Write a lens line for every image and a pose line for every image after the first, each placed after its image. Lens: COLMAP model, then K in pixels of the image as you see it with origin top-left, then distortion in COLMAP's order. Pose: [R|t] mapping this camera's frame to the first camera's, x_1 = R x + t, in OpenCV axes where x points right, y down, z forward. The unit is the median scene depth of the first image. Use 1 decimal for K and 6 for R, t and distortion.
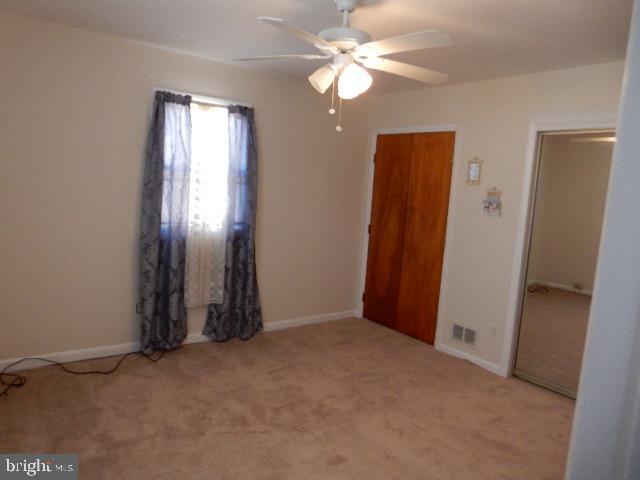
lens RADIAL K [[484.5, 0, 320.0], [0, 484.5, 240.0], [0, 0, 1]] dist [-0.001861, -0.005298]
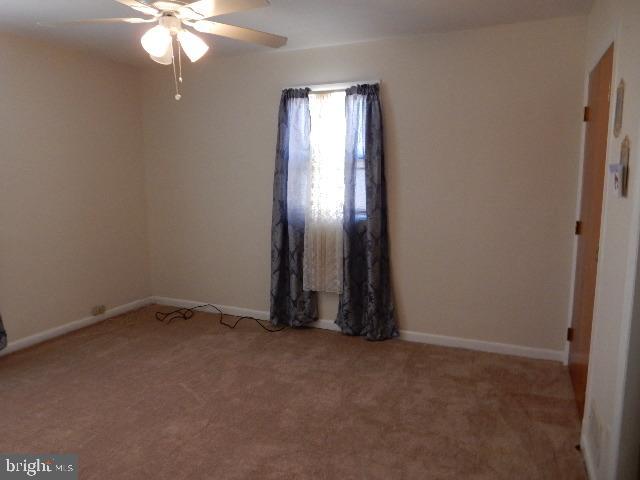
lens RADIAL K [[484.5, 0, 320.0], [0, 484.5, 240.0], [0, 0, 1]] dist [-0.001861, -0.005298]
pose [[0.468541, 0.051142, -0.881960, 0.647587], [-0.076526, 0.996920, 0.017154, 0.010120], [0.880121, 0.059455, 0.471011, 0.520073]]
